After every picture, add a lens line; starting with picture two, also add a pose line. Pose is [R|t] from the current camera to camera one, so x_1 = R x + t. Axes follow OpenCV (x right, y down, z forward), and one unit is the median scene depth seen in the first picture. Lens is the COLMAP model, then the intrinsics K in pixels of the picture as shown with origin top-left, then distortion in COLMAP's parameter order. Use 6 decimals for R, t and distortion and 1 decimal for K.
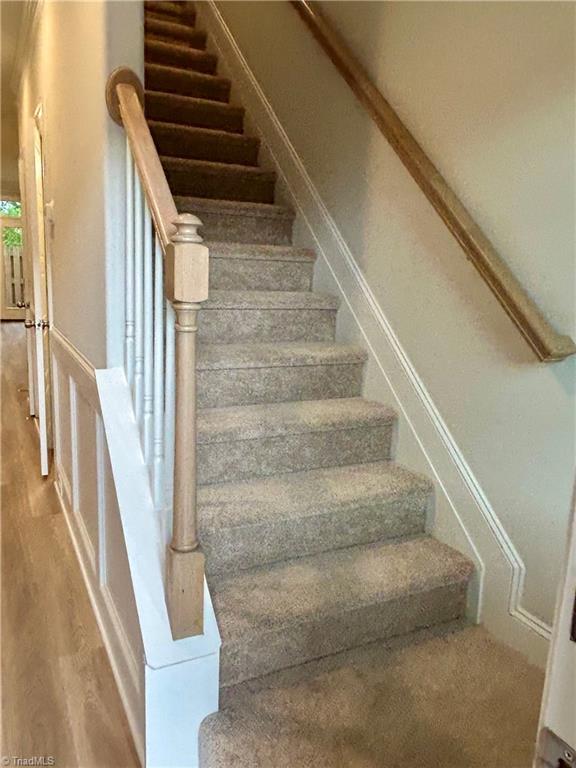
lens RADIAL K [[588.2, 0, 283.2], [0, 588.2, 382.5], [0, 0, 1]] dist [0.012887, -0.012637]
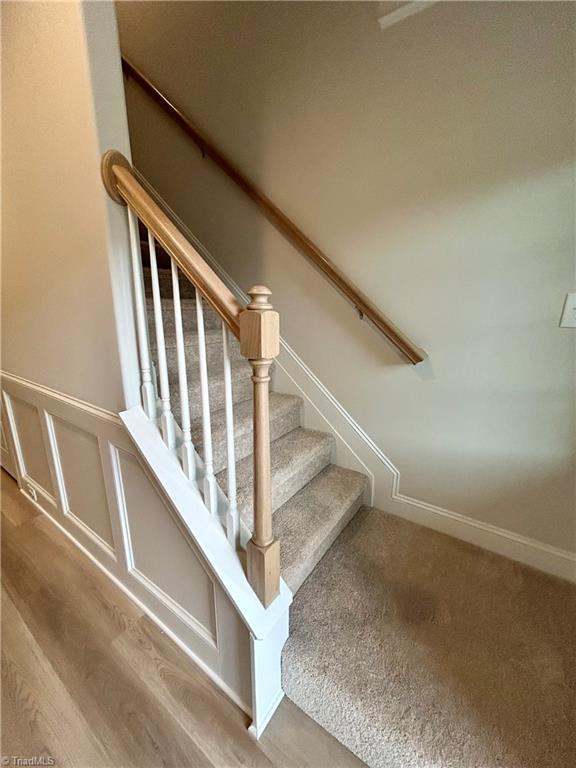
lens RADIAL K [[310.6, 0, 288.7], [0, 310.6, 382.2], [0, 0, 1]] dist [0.002321, 0.000261]
pose [[0.878655, -0.149149, 0.453563, -0.301110], [0.122096, 0.988560, 0.088549, -0.099550], [-0.461582, -0.022425, 0.886814, 0.288527]]
